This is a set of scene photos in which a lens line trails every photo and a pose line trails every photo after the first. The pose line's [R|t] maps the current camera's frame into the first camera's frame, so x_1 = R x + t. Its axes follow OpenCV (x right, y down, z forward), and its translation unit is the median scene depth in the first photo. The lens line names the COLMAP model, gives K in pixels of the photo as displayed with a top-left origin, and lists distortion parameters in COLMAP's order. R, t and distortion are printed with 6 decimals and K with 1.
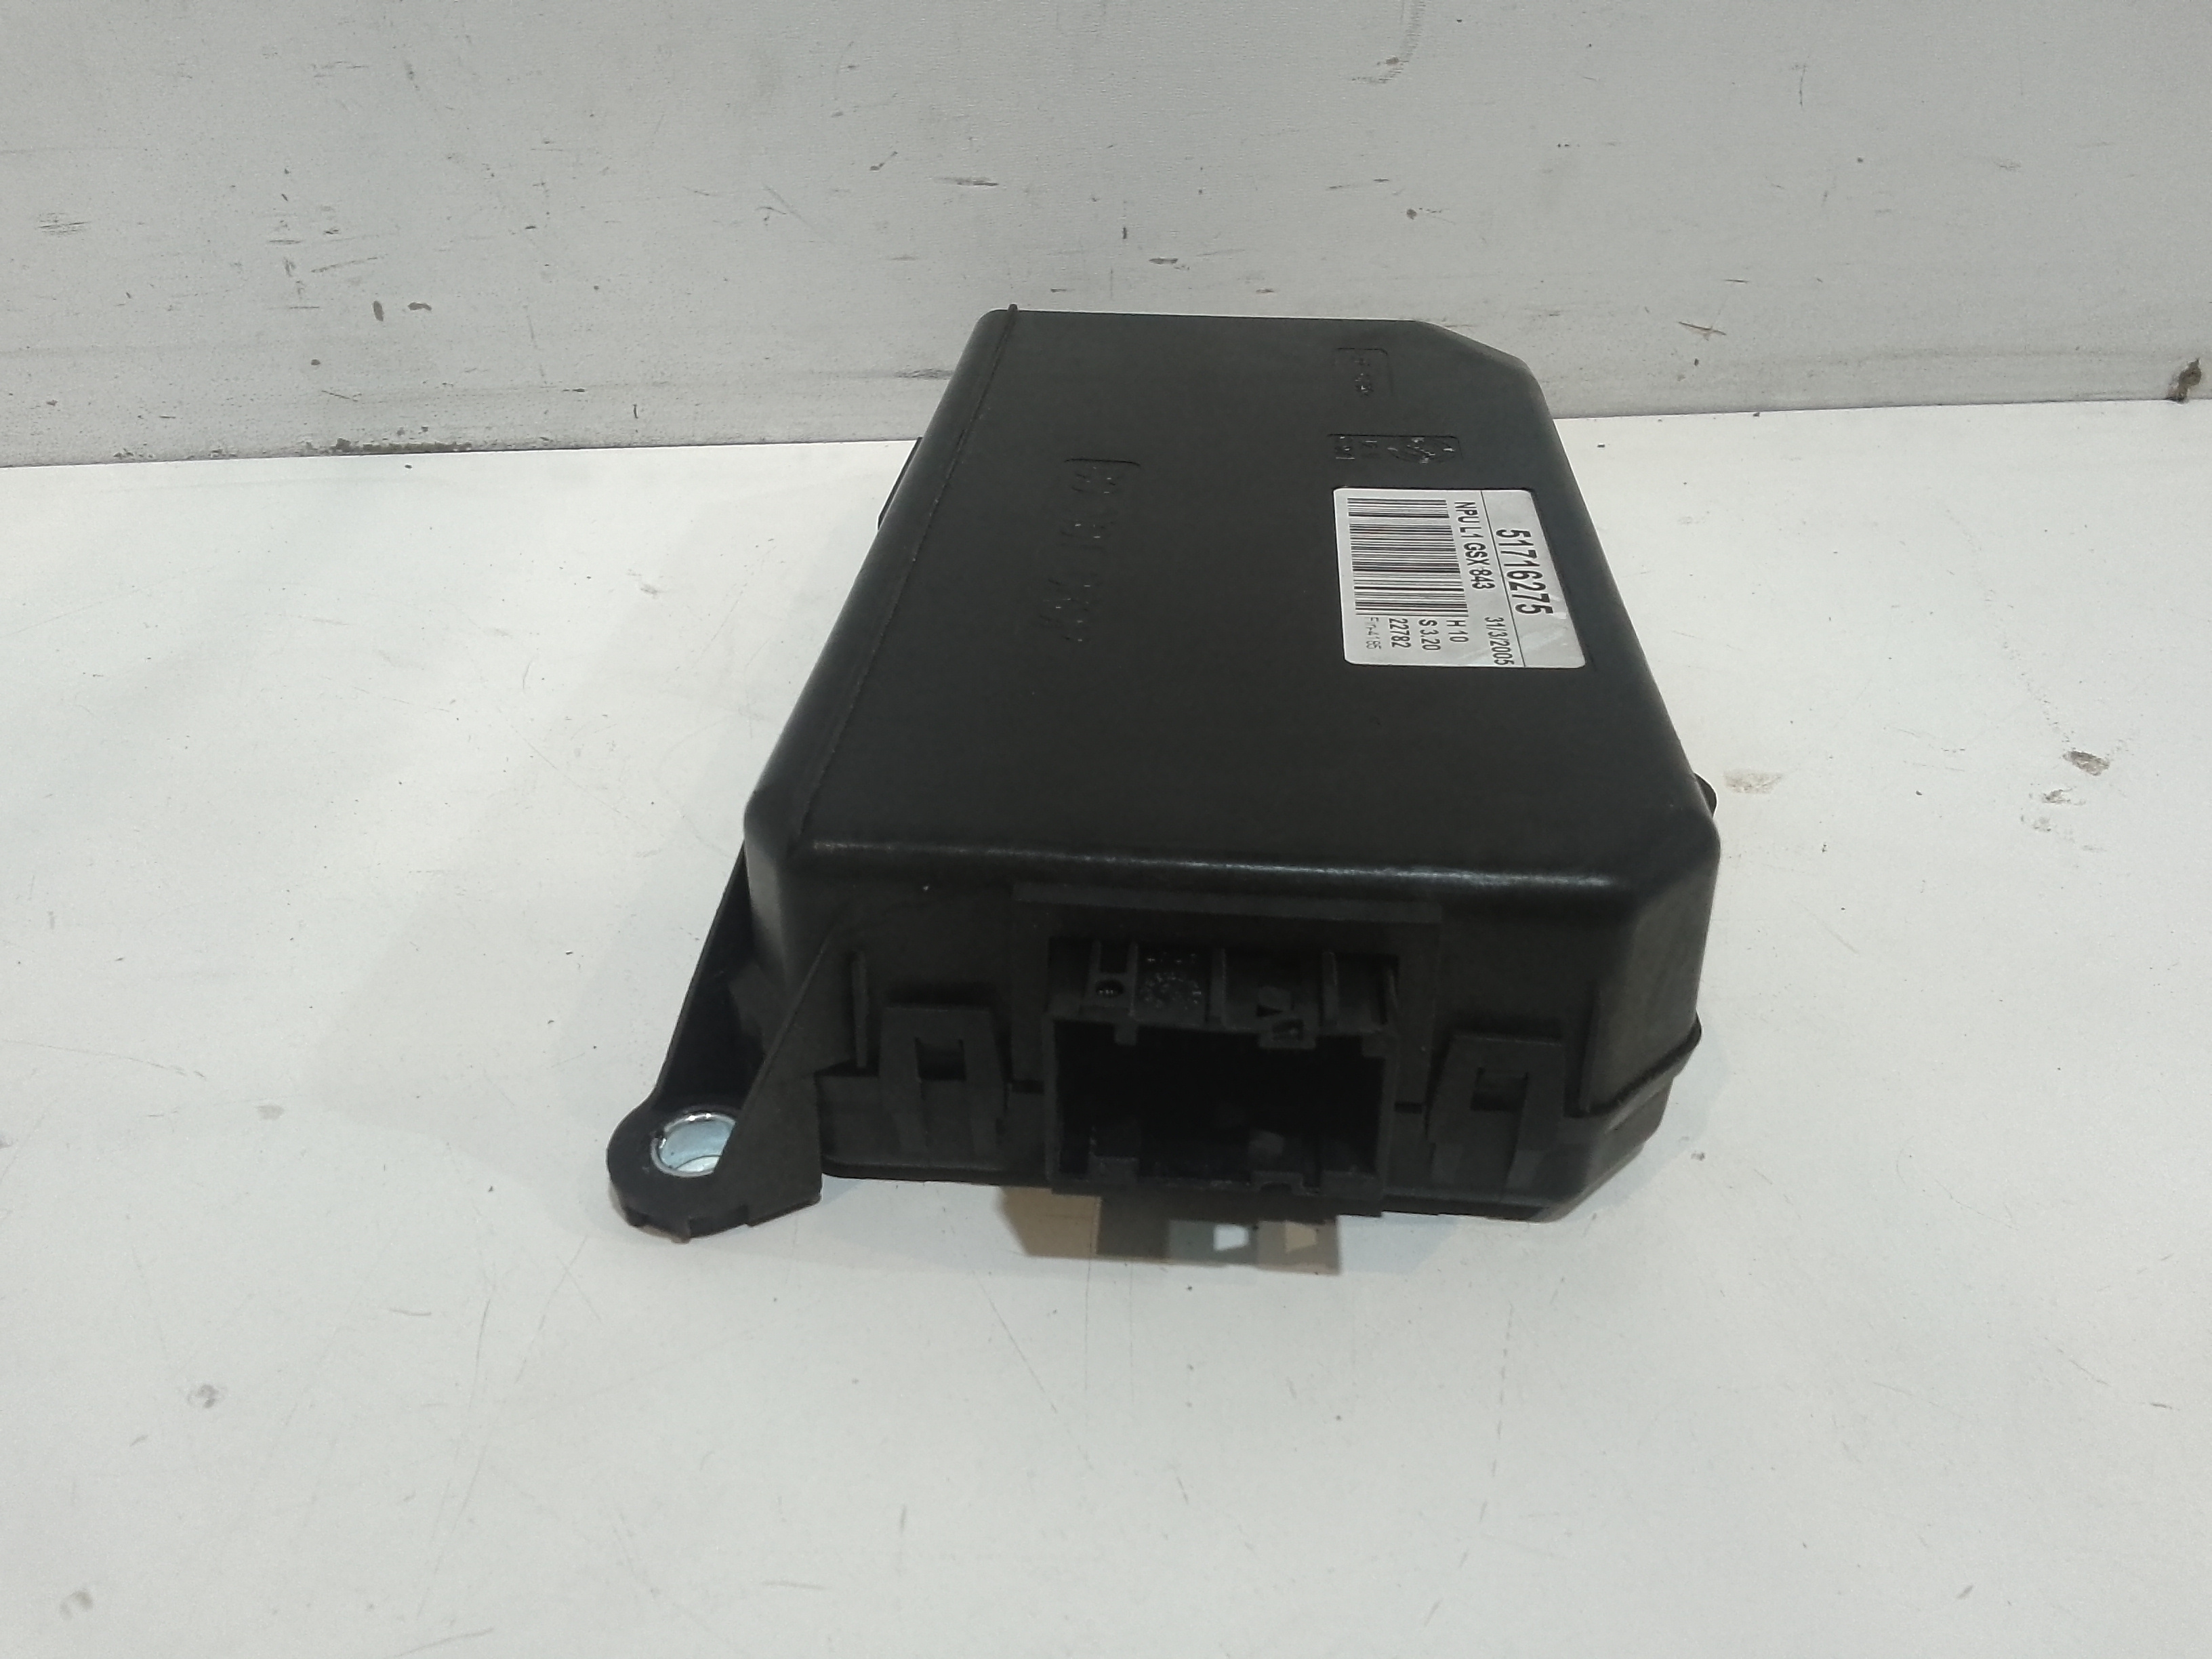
lens RADIAL K [[1723.1, 0, 1107.1], [0, 1723.1, 820.0], [0, 0, 1]] dist [0.055785, -0.115212]
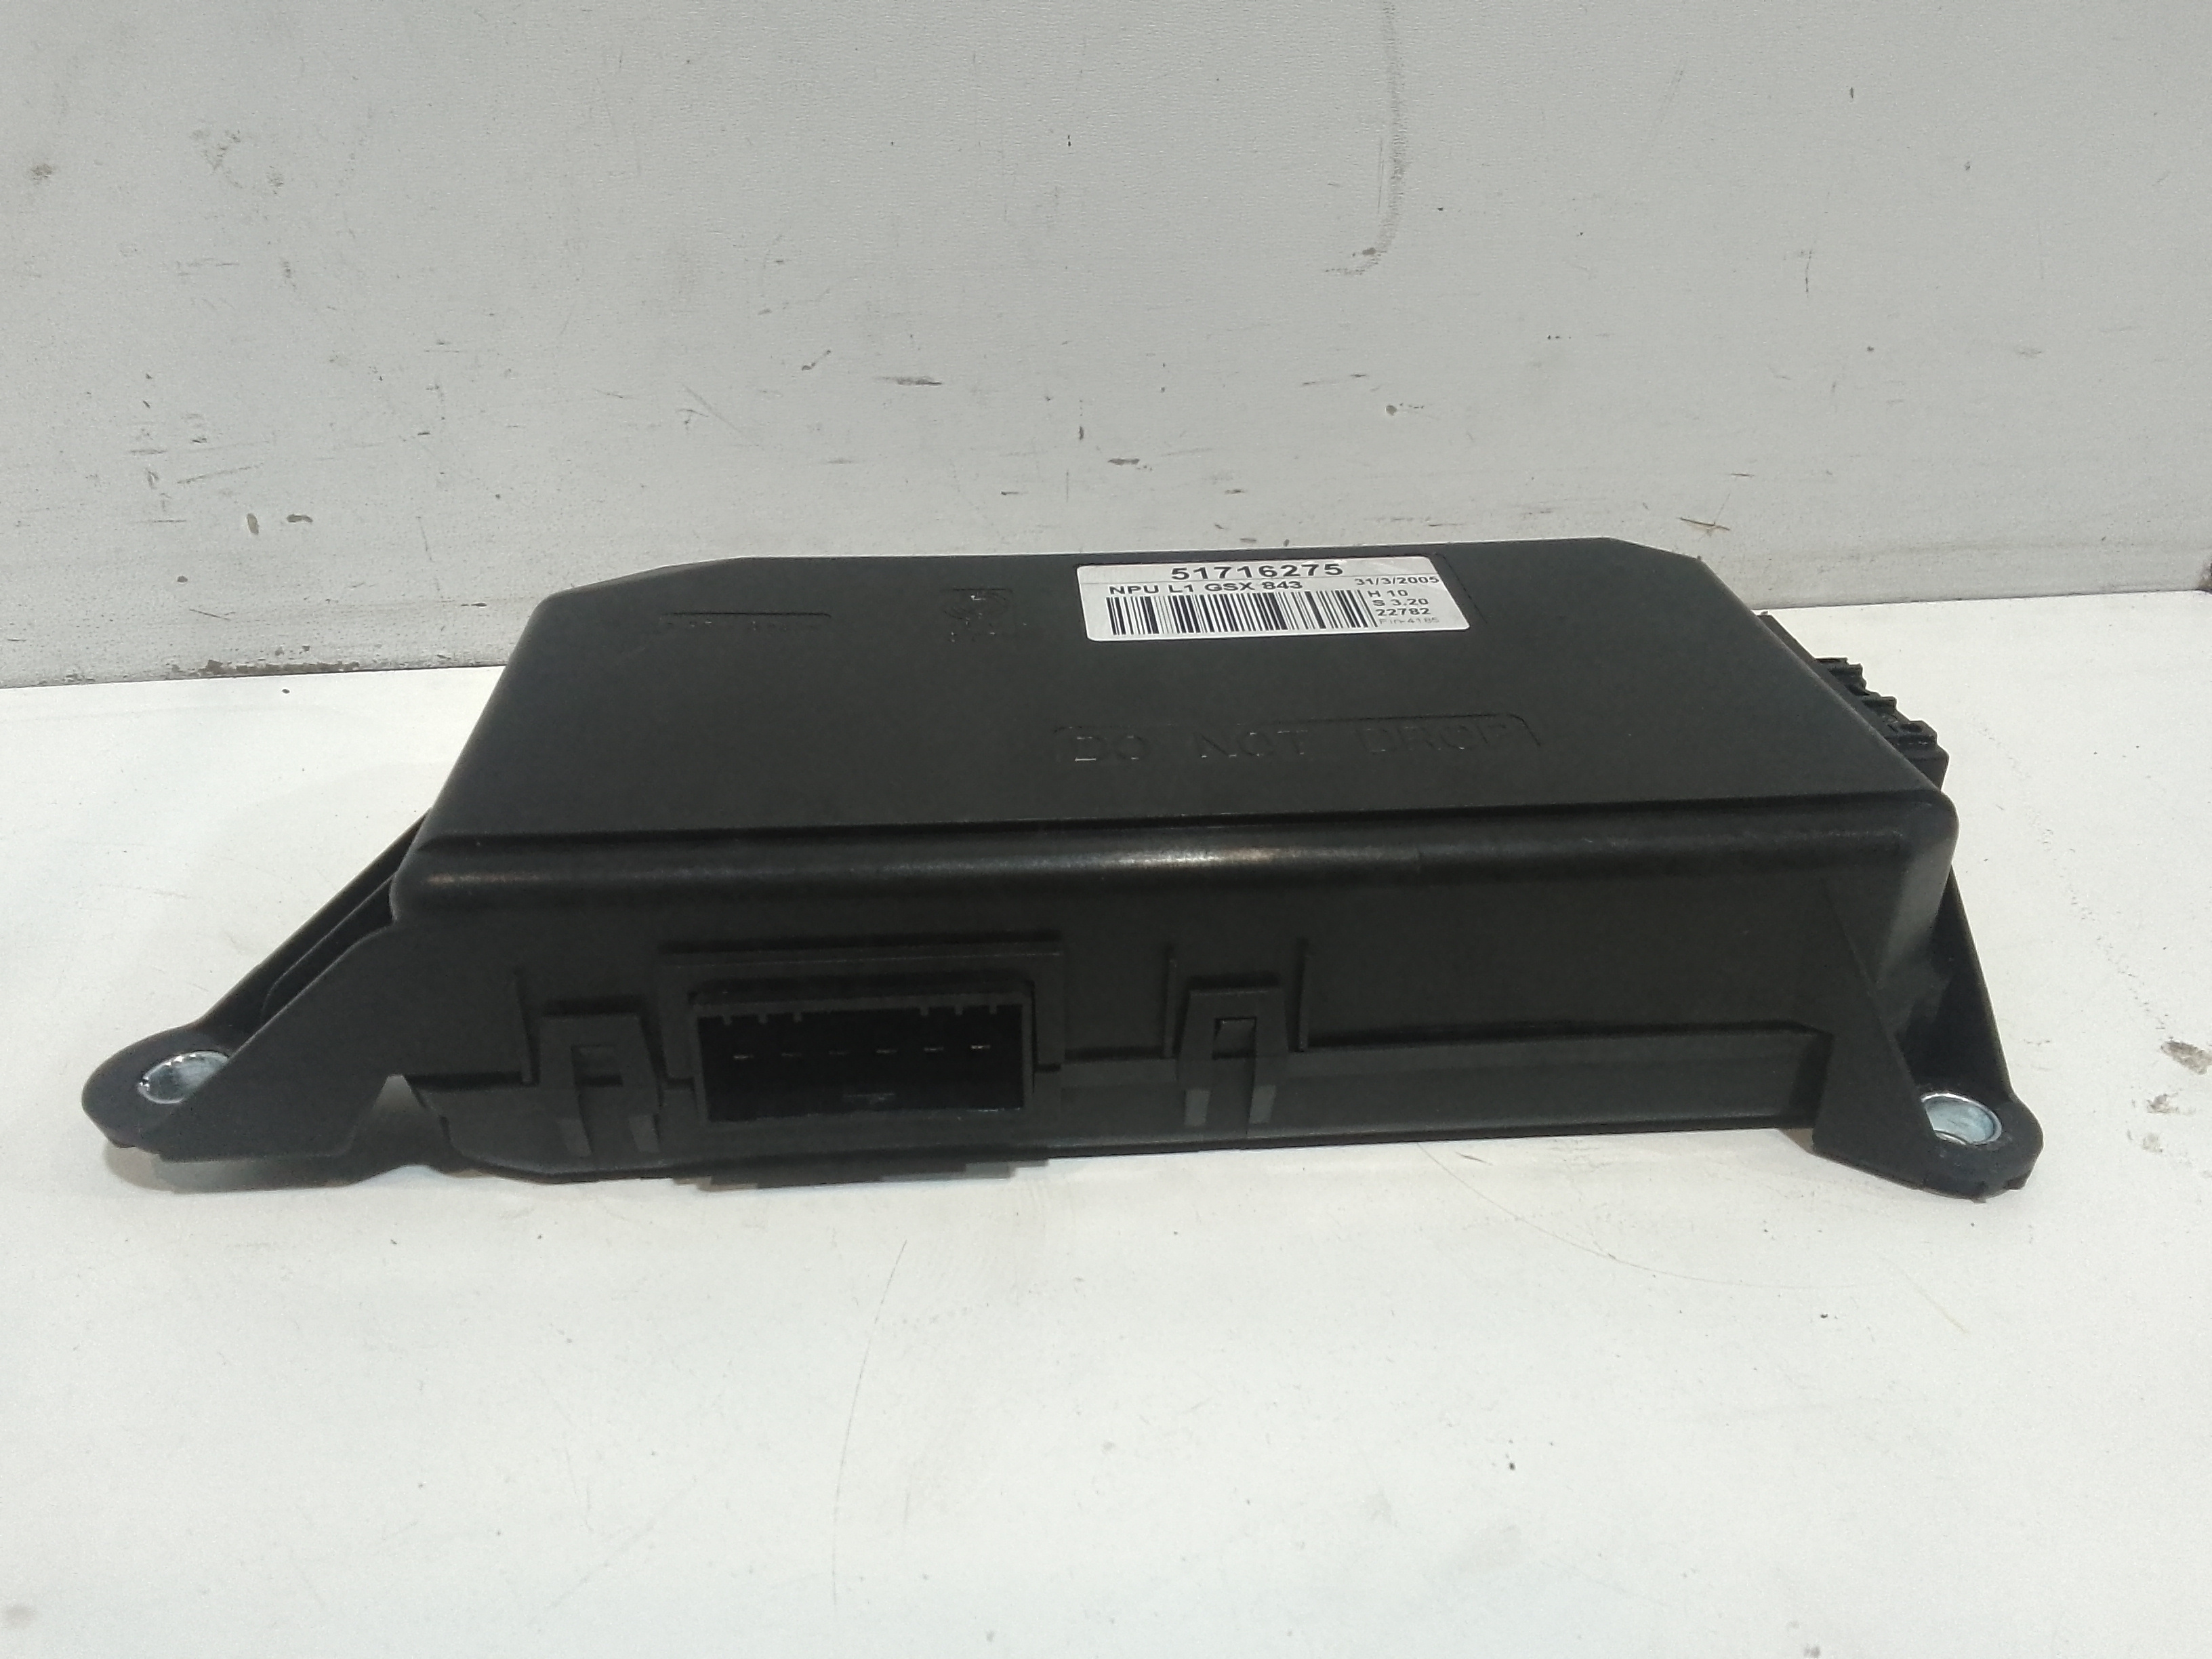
lens RADIAL K [[1698.9, 0, 1105.5], [0, 1698.9, 790.0], [0, 0, 1]] dist [0.052297, -0.108213]
pose [[0.999777, -0.007711, 0.019642, 0.003863], [0.009041, 0.997606, -0.068565, -0.088422], [-0.019066, 0.068727, 0.997453, 0.112780]]
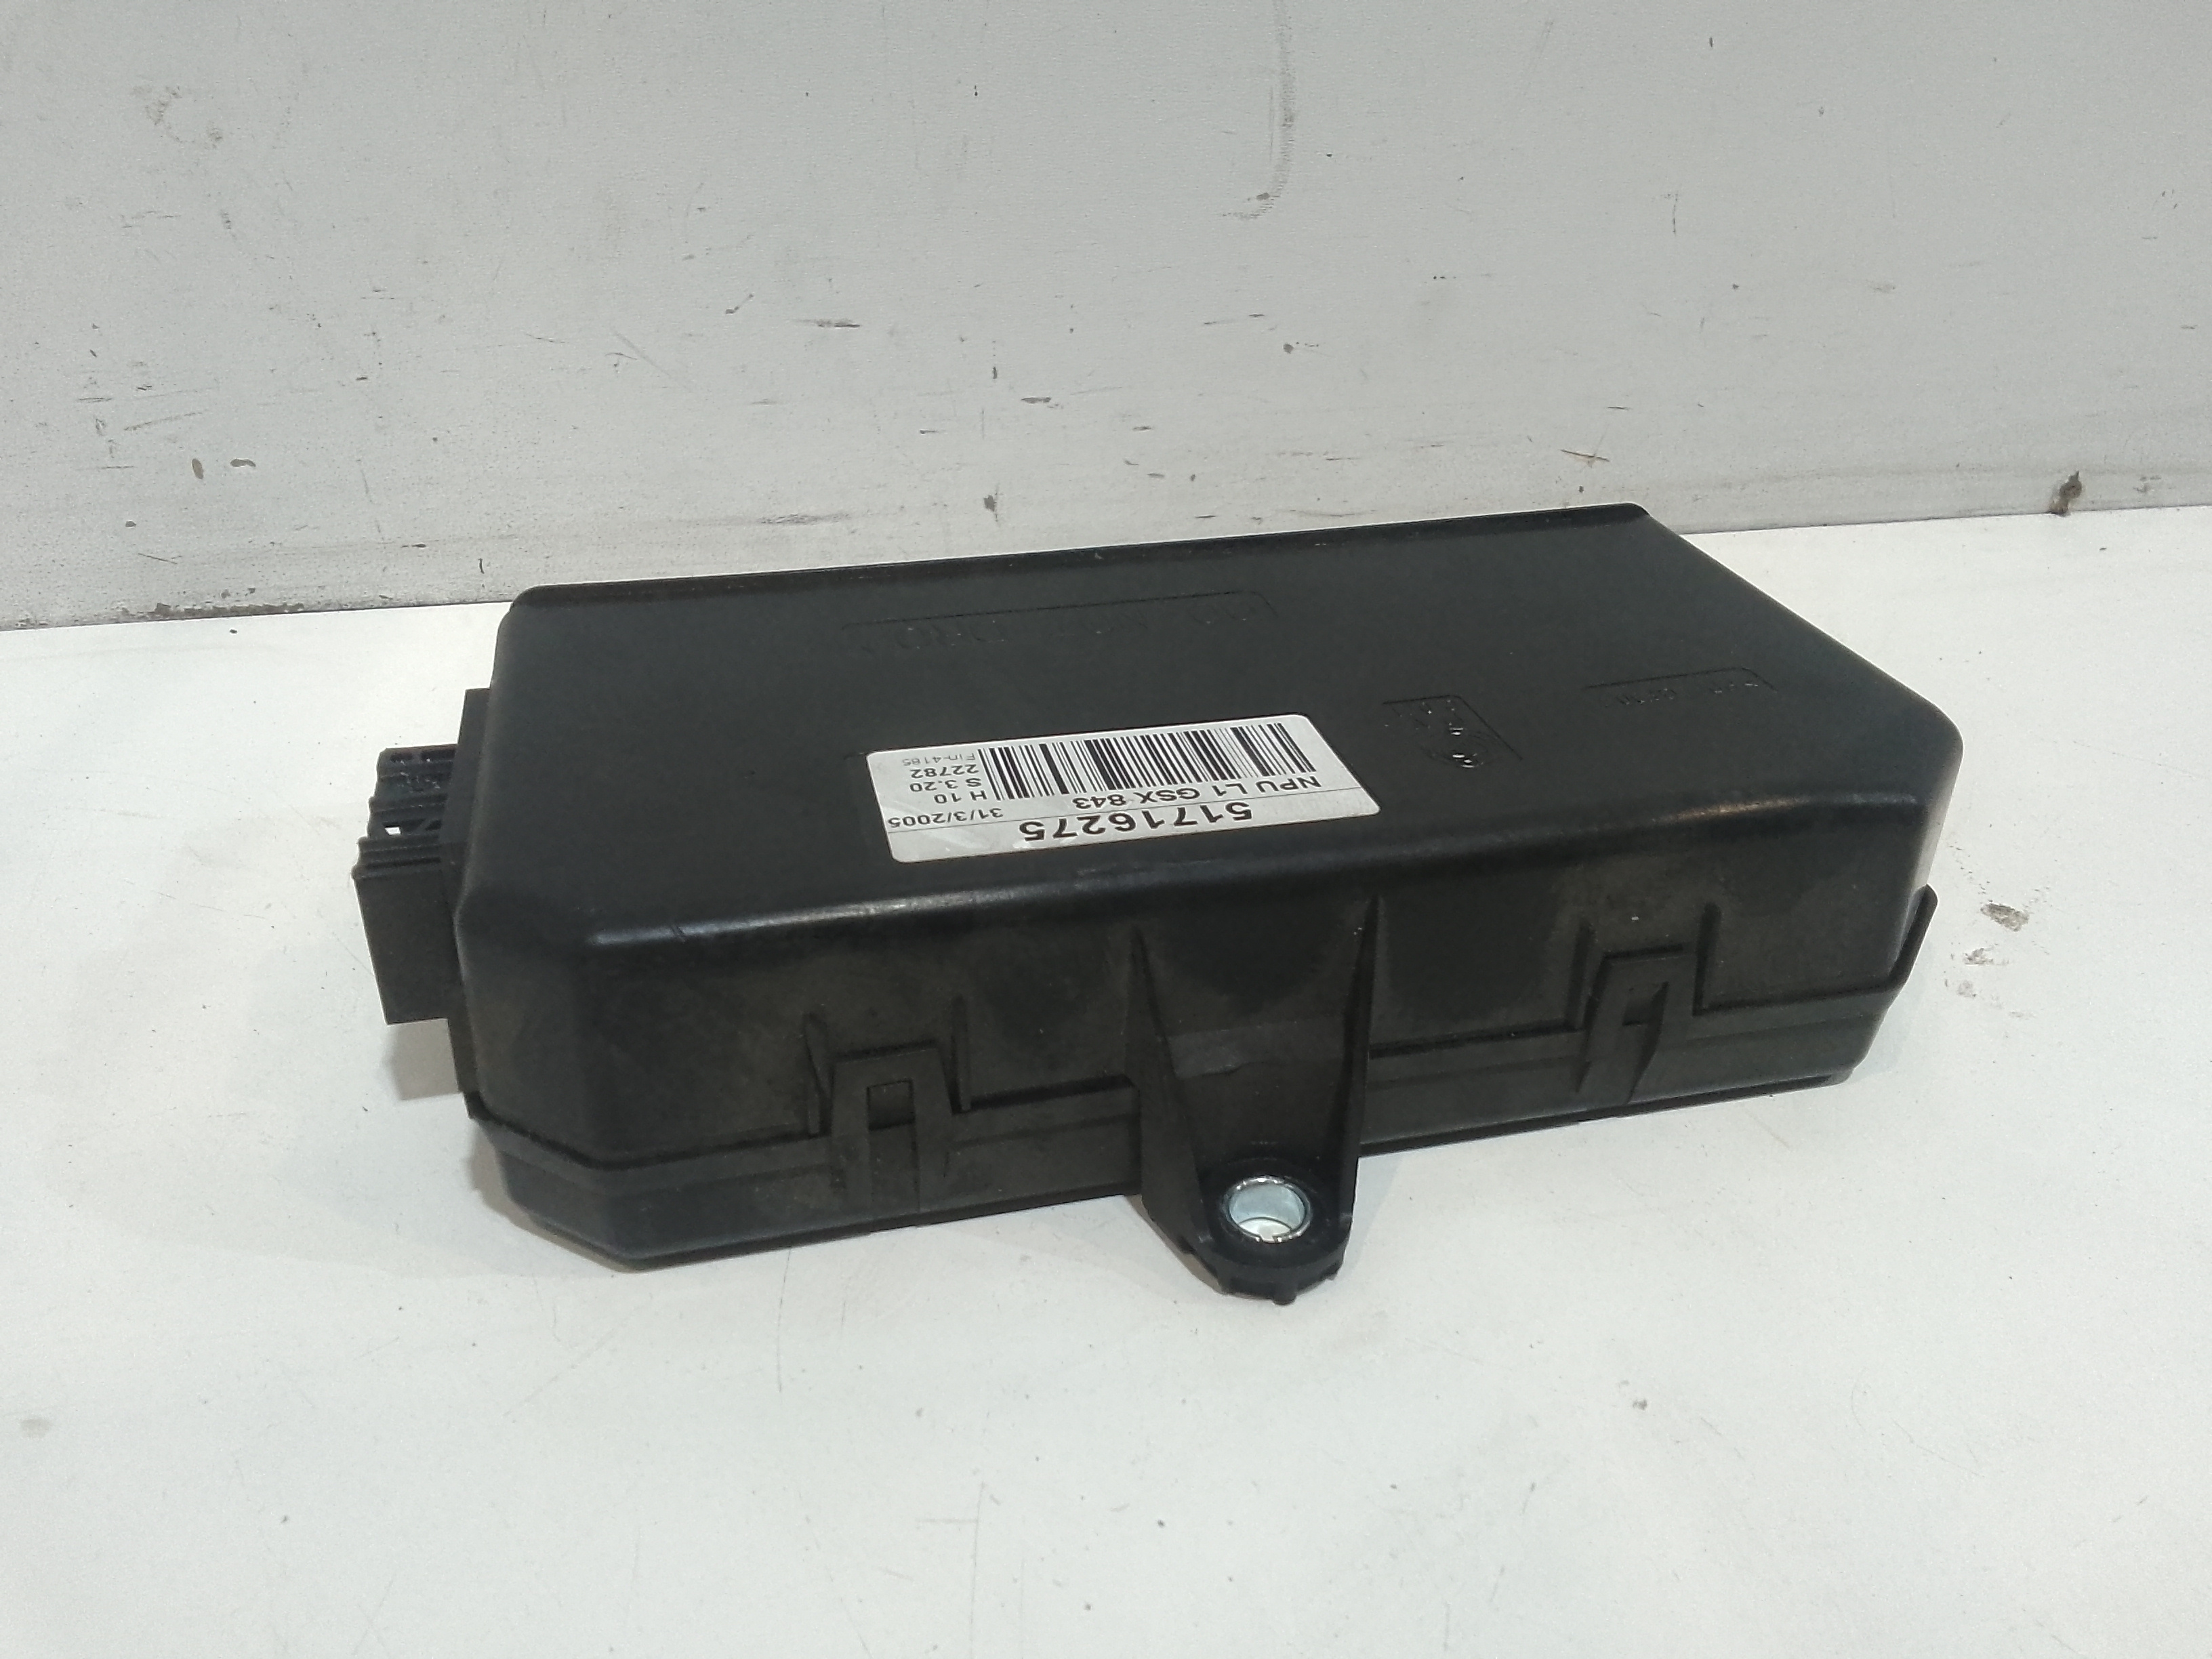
lens RADIAL K [[1723.1, 0, 1107.1], [0, 1723.1, 820.0], [0, 0, 1]] dist [0.055785, -0.115212]
pose [[0.997852, -0.030610, 0.057909, 0.009192], [0.033322, 0.998365, -0.046454, -0.043432], [-0.056393, 0.048284, 0.997240, 0.047358]]
